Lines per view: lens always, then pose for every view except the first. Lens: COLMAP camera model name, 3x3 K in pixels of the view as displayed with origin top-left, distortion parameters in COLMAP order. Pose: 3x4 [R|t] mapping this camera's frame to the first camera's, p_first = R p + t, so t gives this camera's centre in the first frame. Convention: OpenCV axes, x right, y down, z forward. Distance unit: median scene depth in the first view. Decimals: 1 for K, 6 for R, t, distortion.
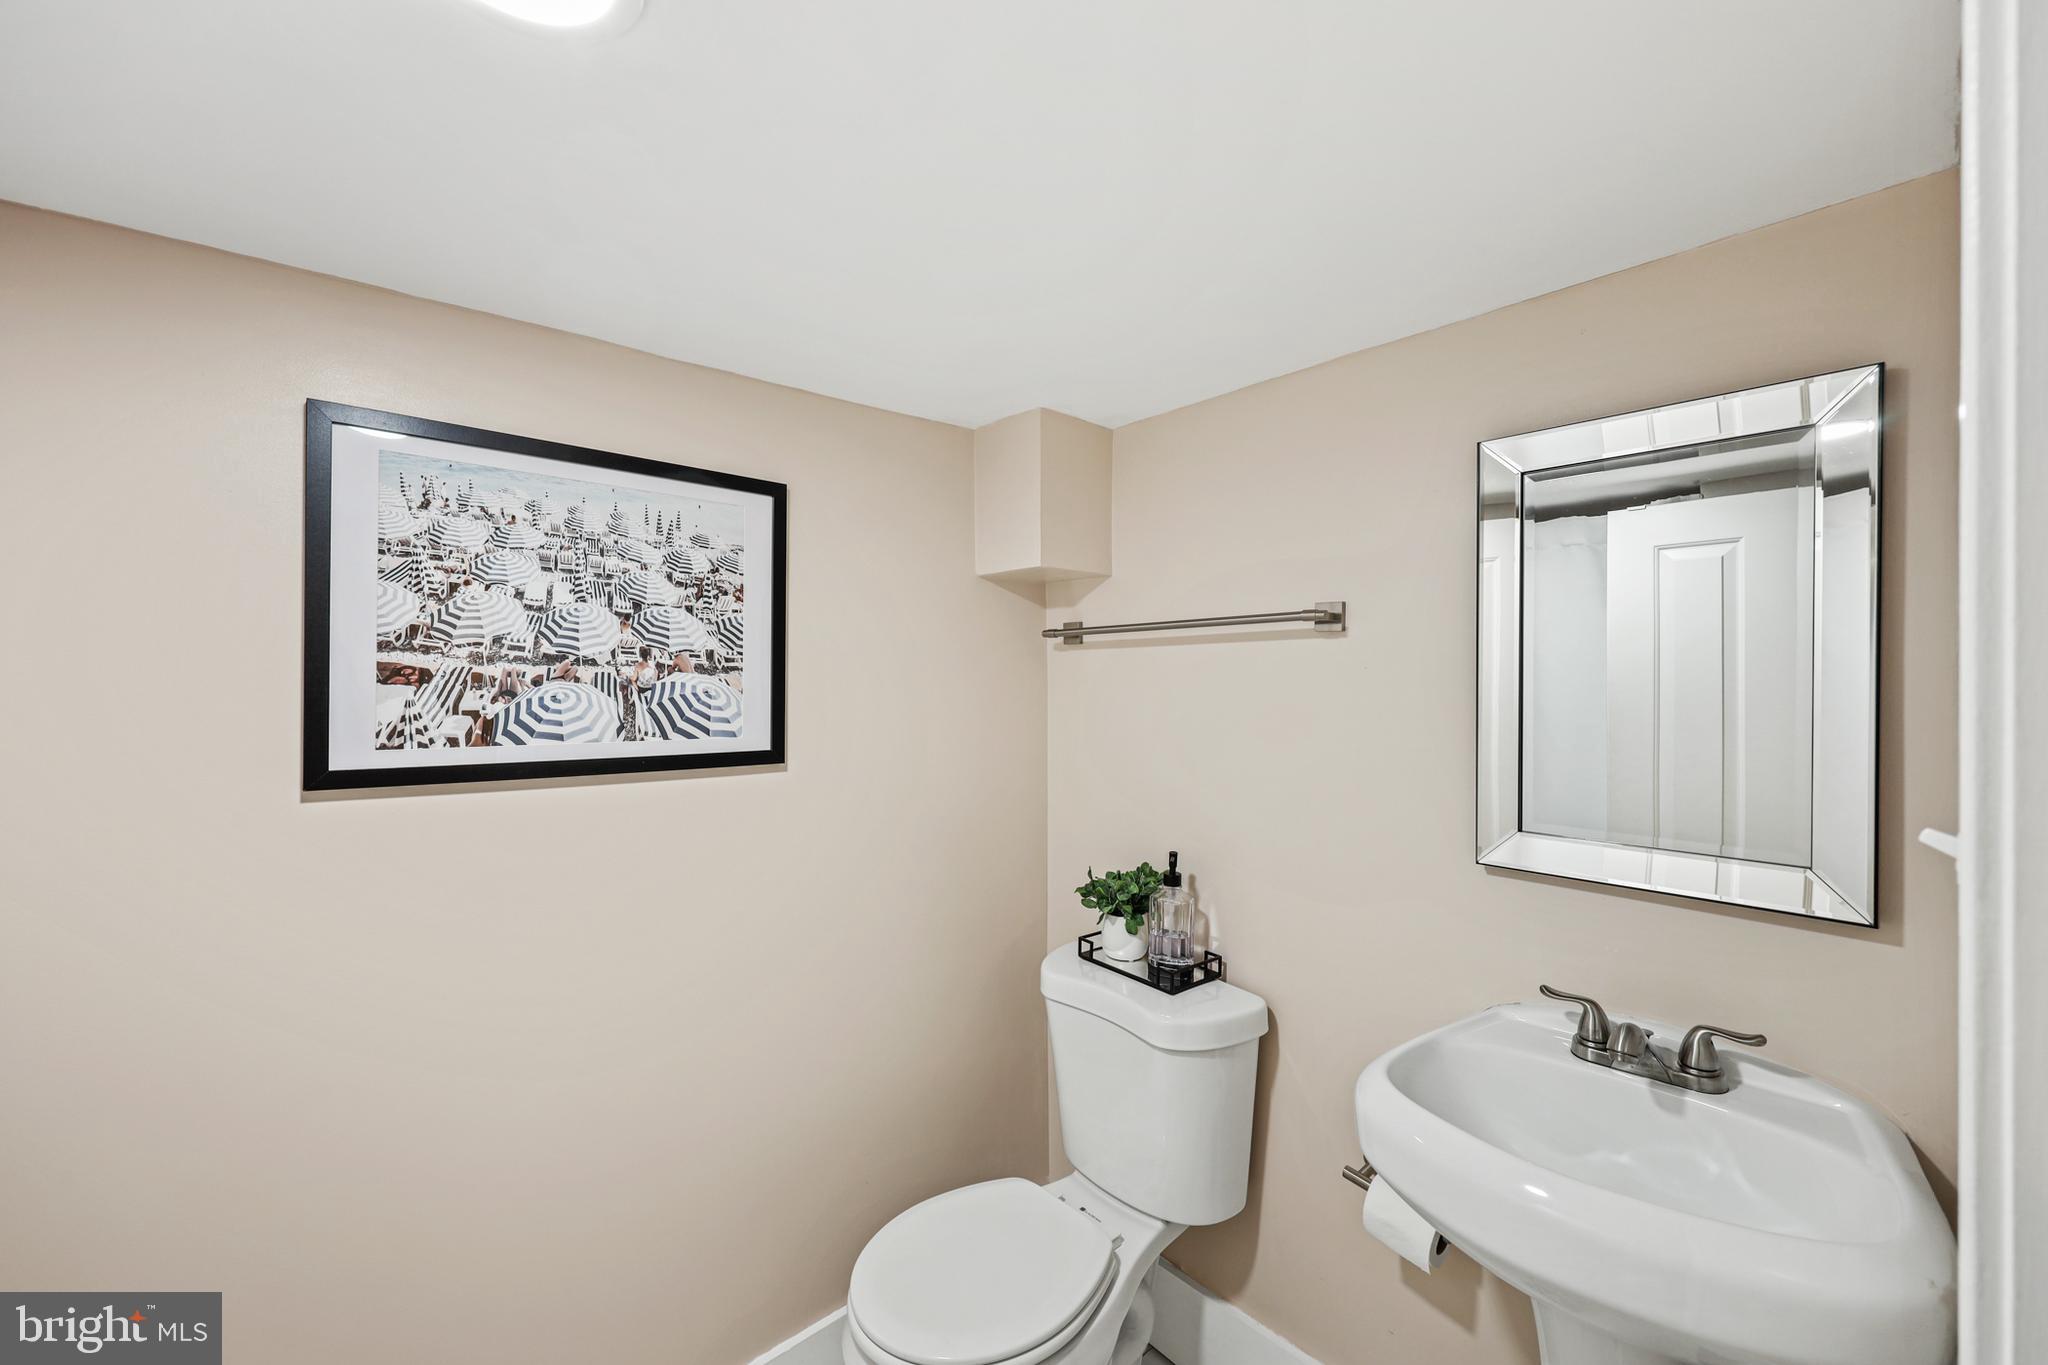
lens RADIAL K [[825.9, 0, 1033.8], [0, 825.9, 682.0], [0, 0, 1]] dist [0.000163, -0.000434]
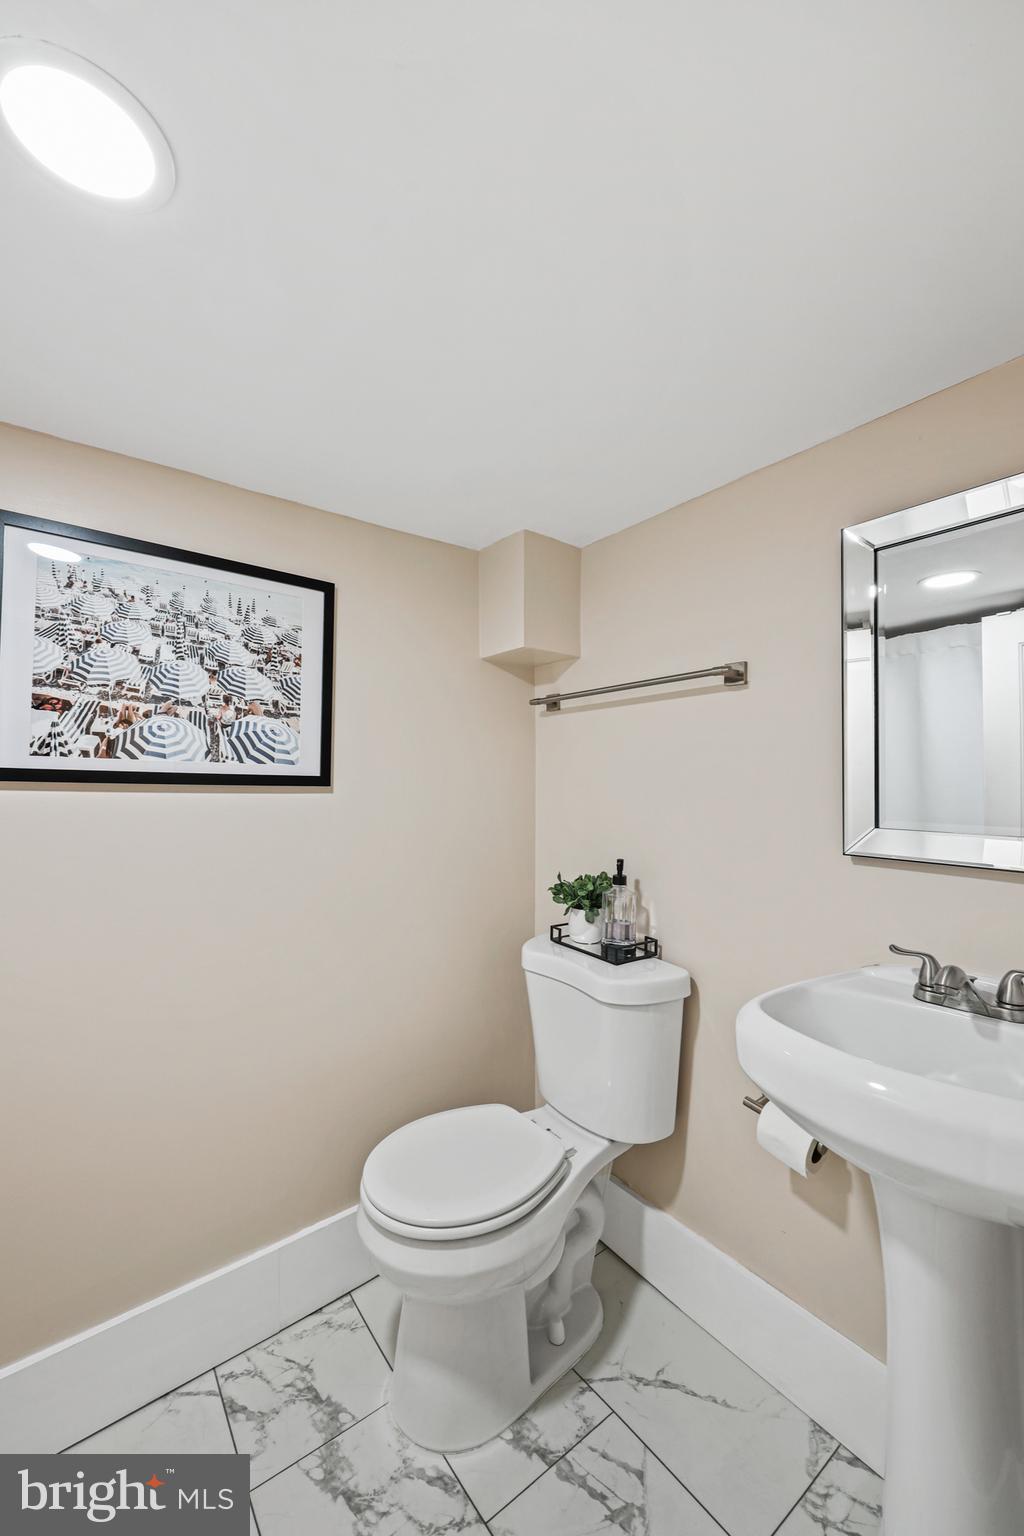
lens RADIAL K [[619.4, 0, 528.9], [0, 619.4, 770.5], [0, 0, 1]] dist [0.000163, -0.000434]
pose [[0.997694, 0.004164, -0.067738, 0.105640], [-0.006262, 0.999506, -0.030791, 0.113454], [0.067576, 0.031144, 0.997228, 0.002619]]
